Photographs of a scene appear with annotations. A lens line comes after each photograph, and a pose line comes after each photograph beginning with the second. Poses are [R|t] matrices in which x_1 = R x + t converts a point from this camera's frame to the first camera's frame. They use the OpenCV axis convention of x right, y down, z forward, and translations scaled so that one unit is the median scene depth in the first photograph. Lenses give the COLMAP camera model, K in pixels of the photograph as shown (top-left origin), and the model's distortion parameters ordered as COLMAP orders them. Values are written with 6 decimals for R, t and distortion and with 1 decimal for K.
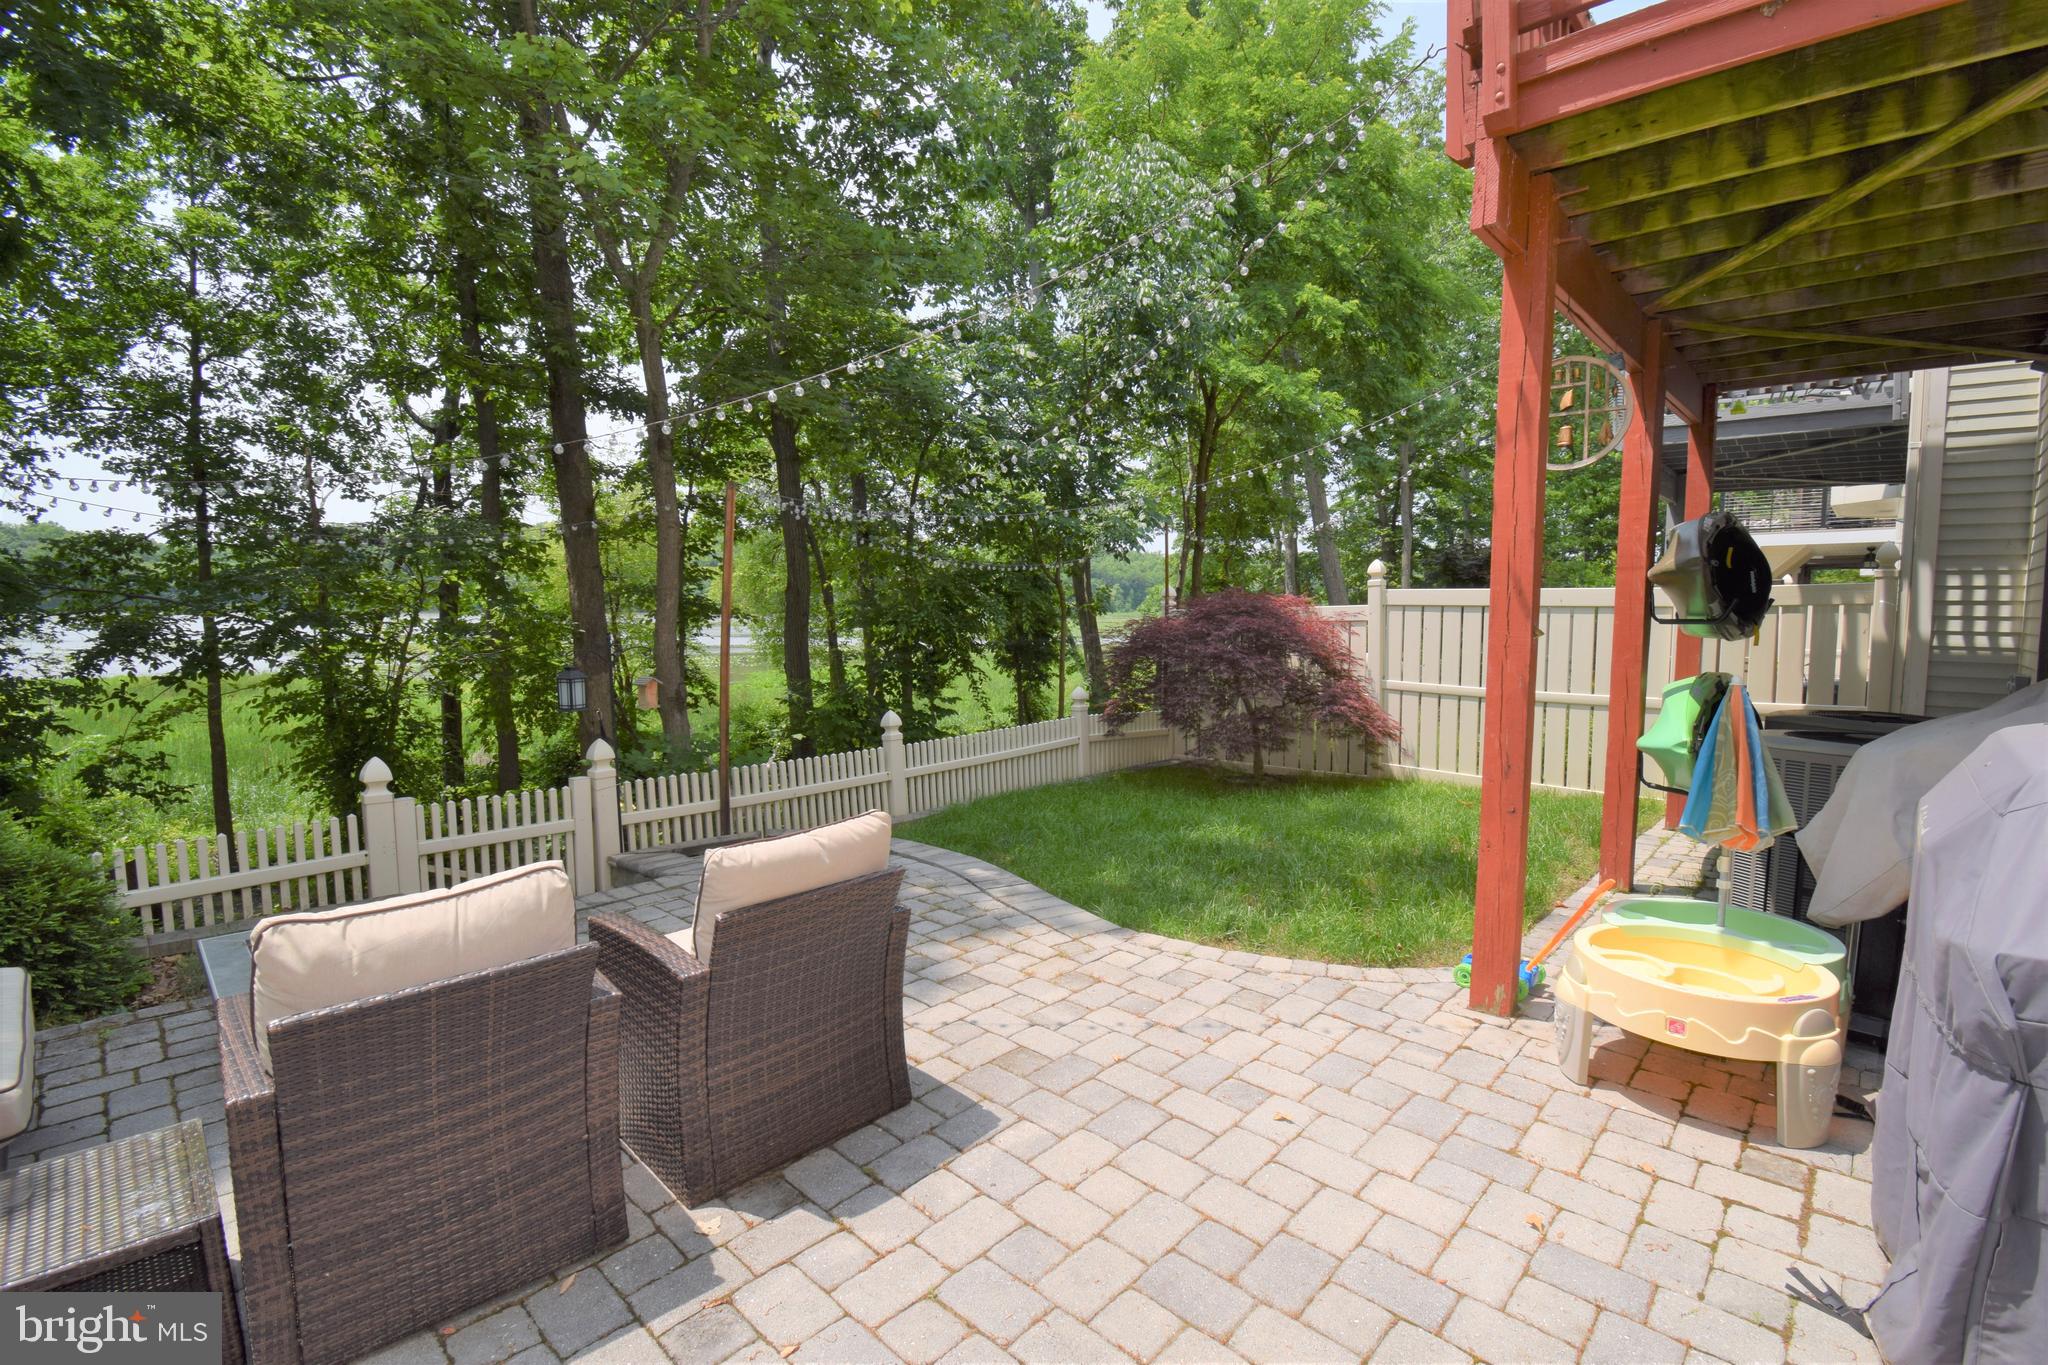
lens RADIAL K [[901.4, 0, 1037.2], [0, 901.4, 679.4], [0, 0, 1]] dist [0.022003, -0.028978]
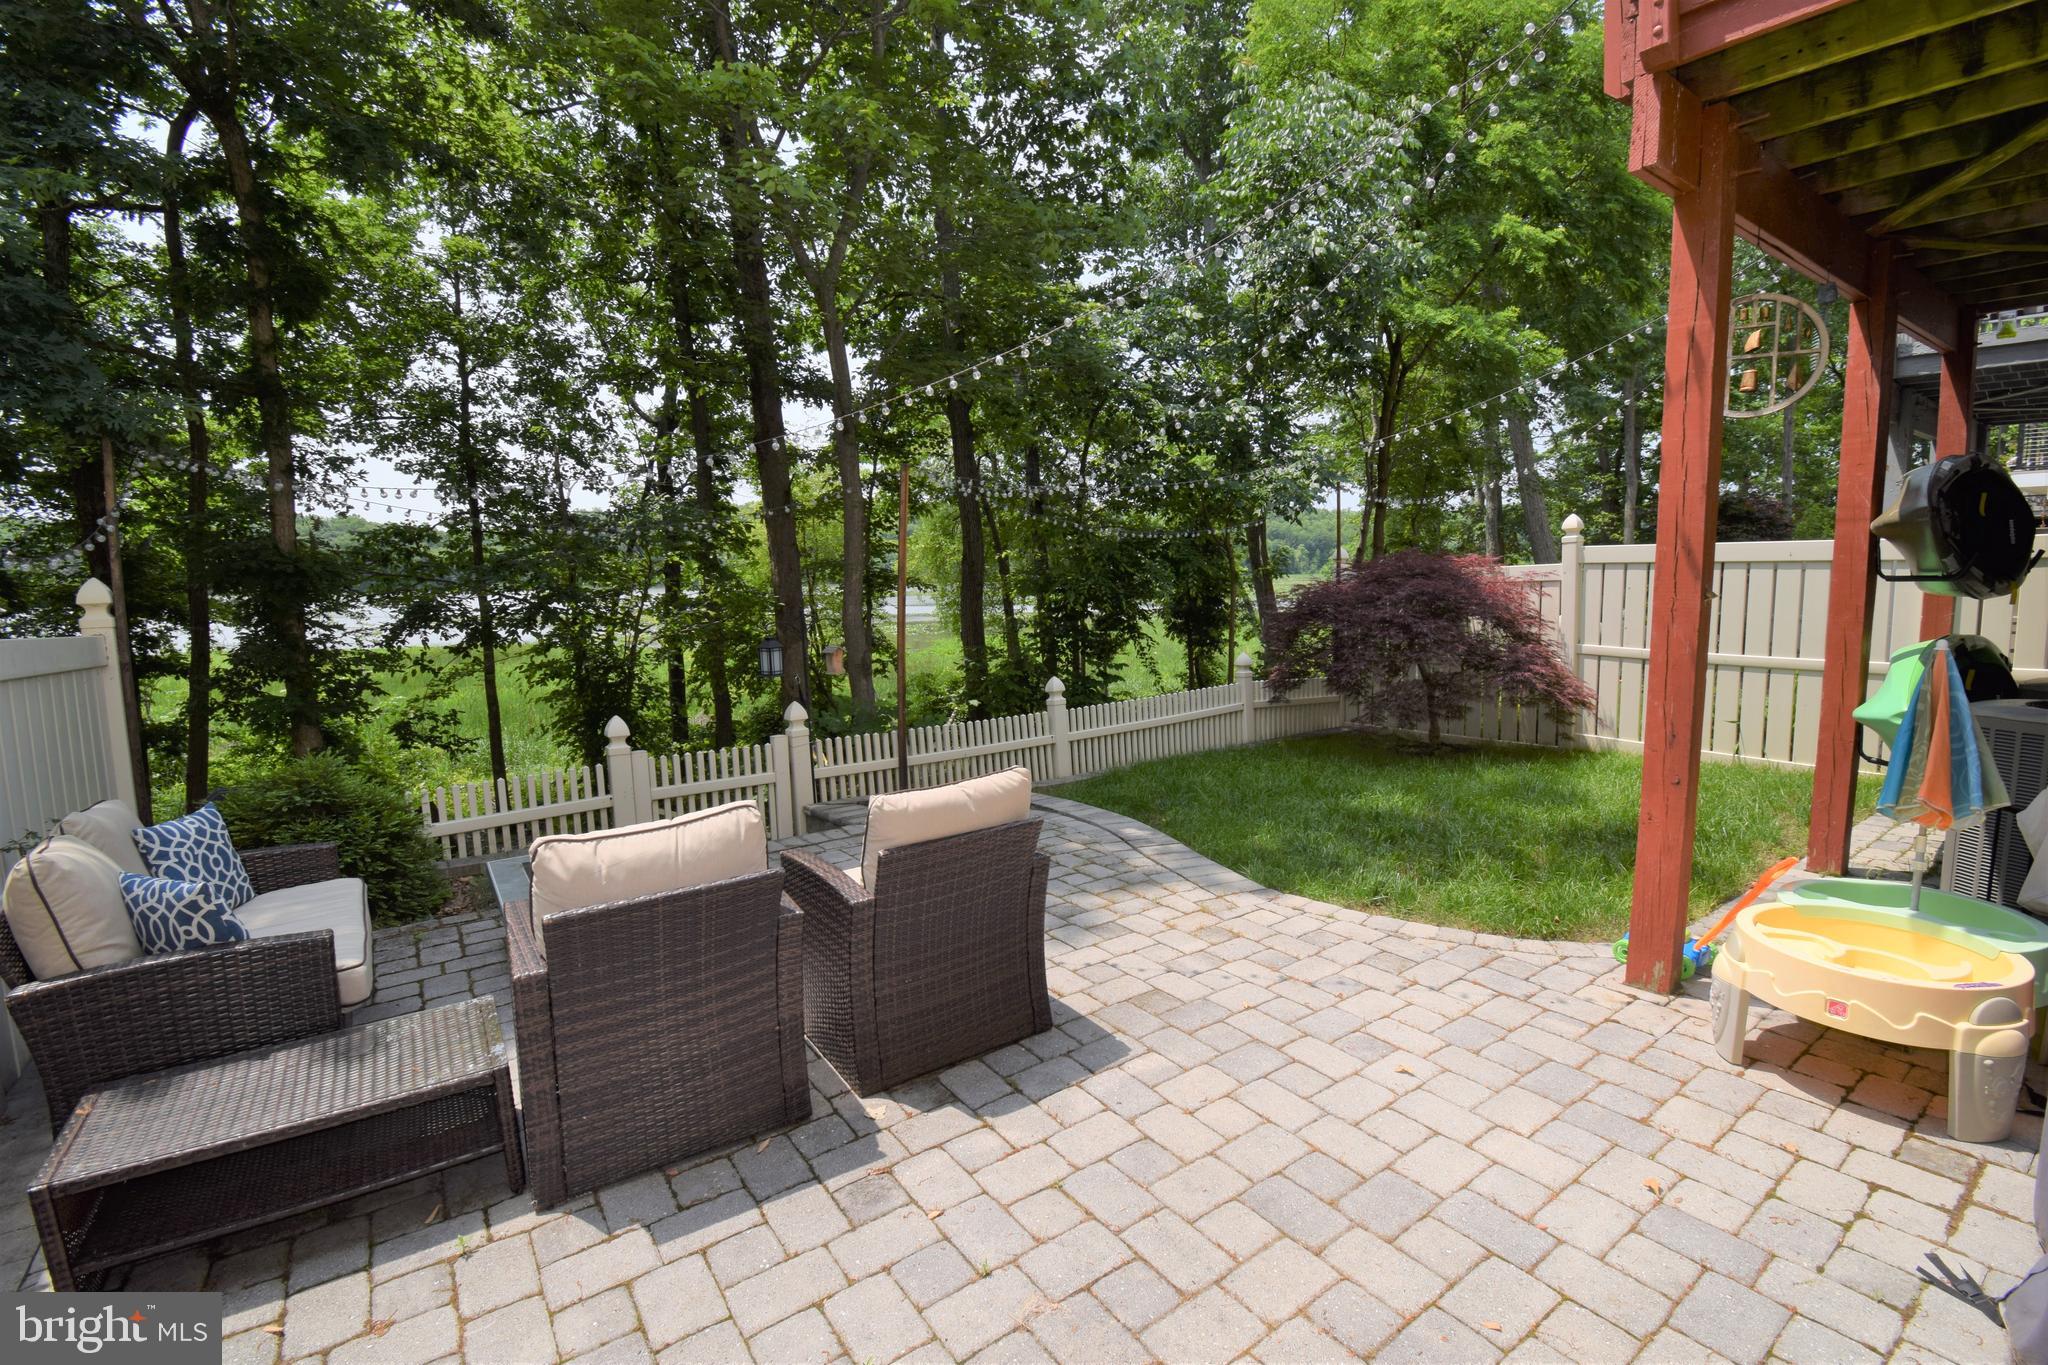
lens RADIAL K [[903.9, 0, 1036.2], [0, 903.9, 681.2], [0, 0, 1]] dist [0.017264, -0.024357]
pose [[0.980650, 0.002511, -0.195754, 0.021095], [0.005262, 0.999218, 0.039179, -0.001017], [0.195700, -0.039451, 0.979870, -0.027994]]
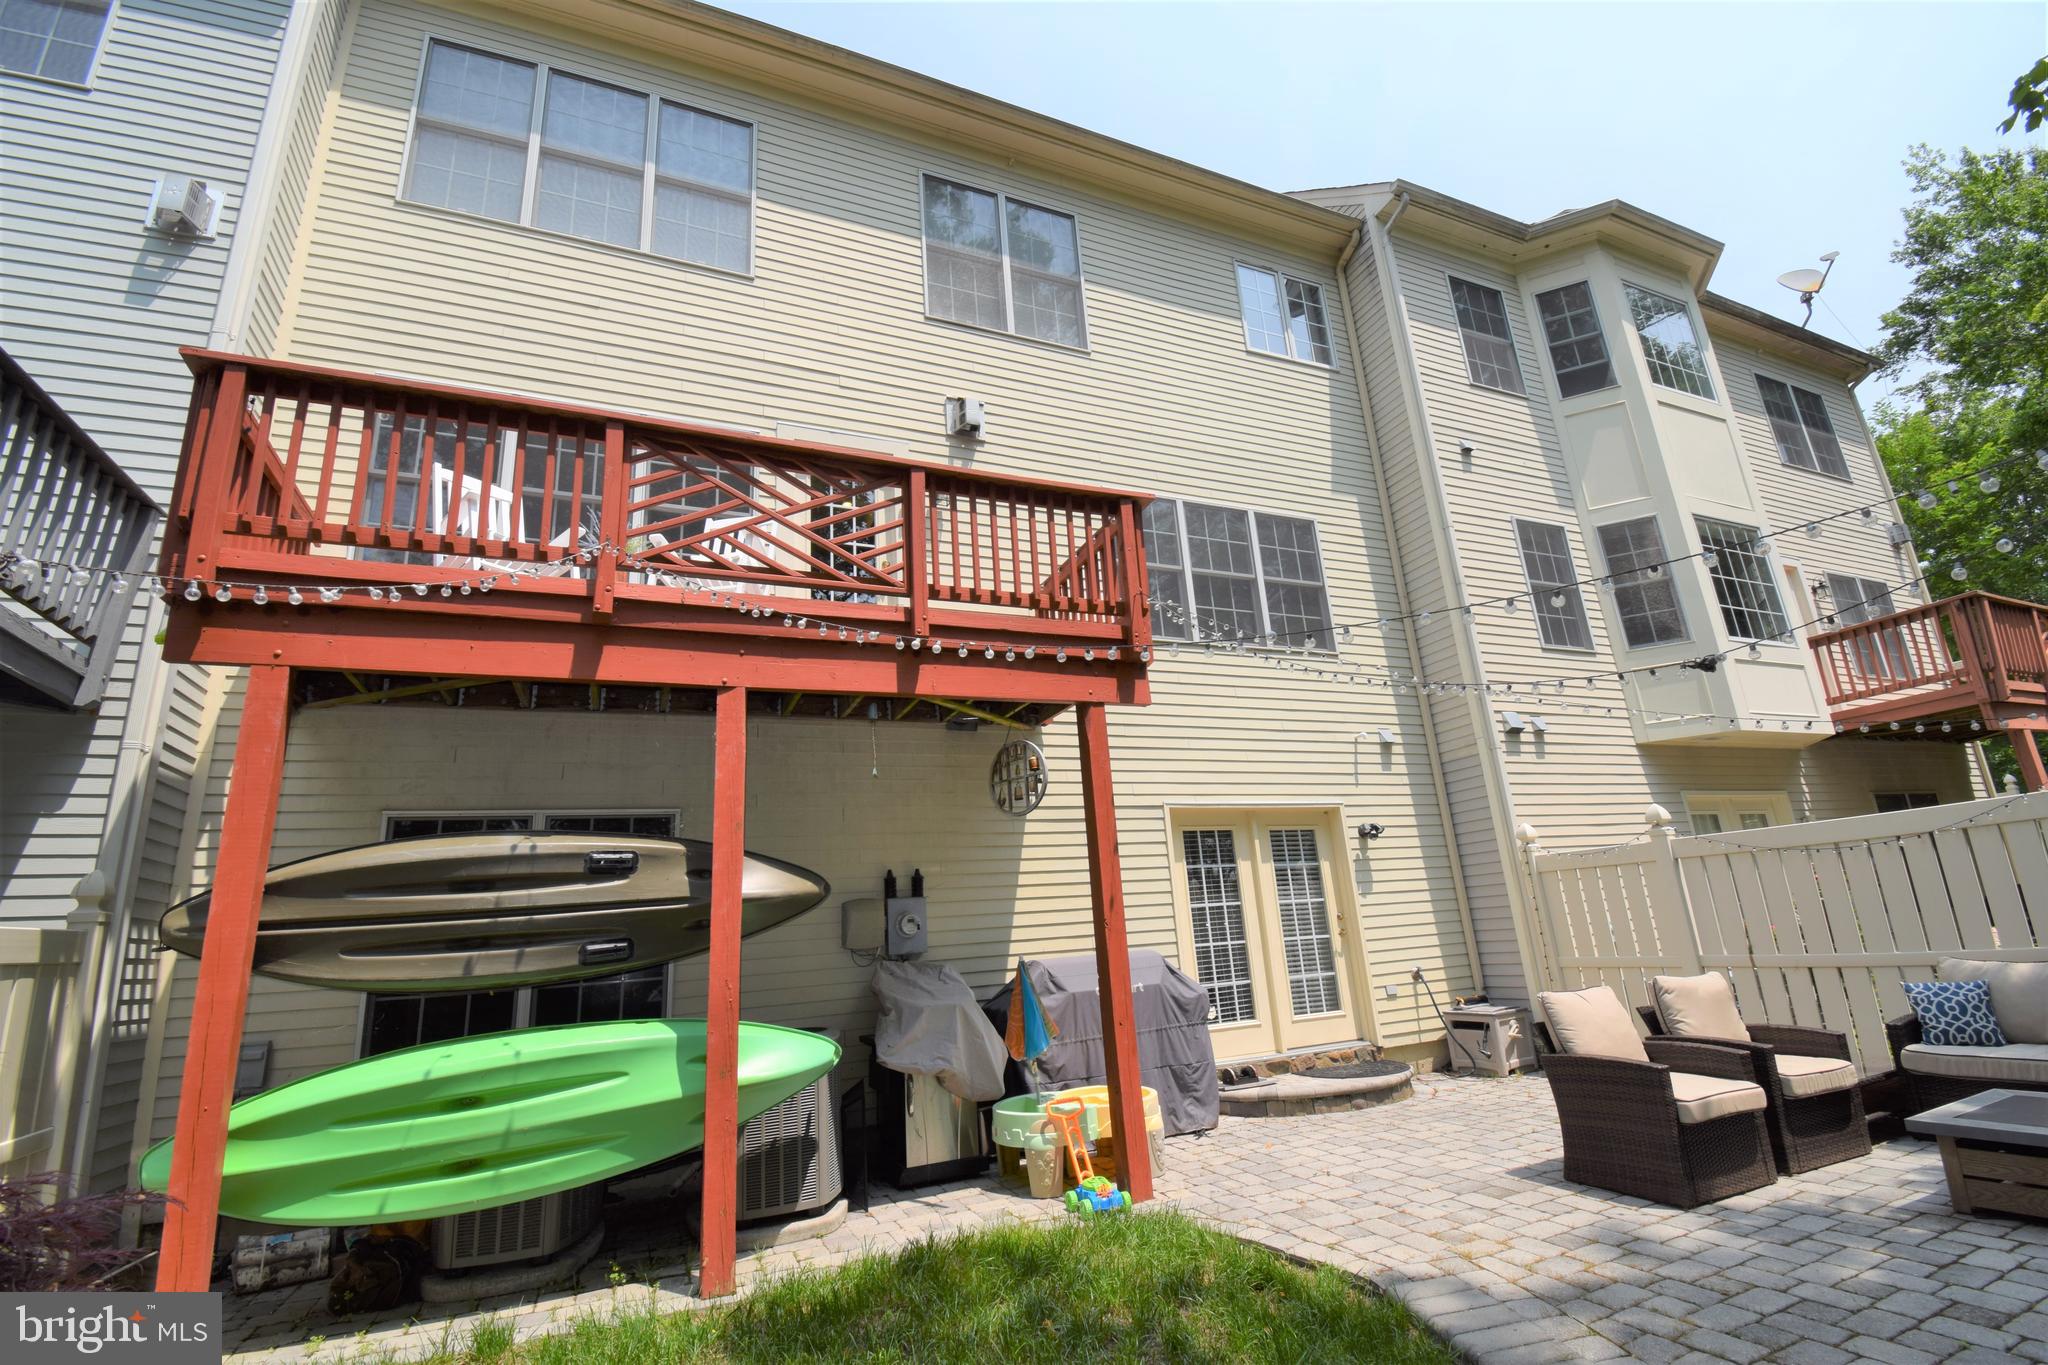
lens RADIAL K [[903.9, 0, 1036.2], [0, 903.9, 681.2], [0, 0, 1]] dist [0.017264, -0.024357]
pose [[-0.916436, 0.164882, 0.364637, -0.001517], [0.097332, 0.975651, -0.196548, -0.072714], [-0.388165, -0.144633, -0.910170, 1.102791]]
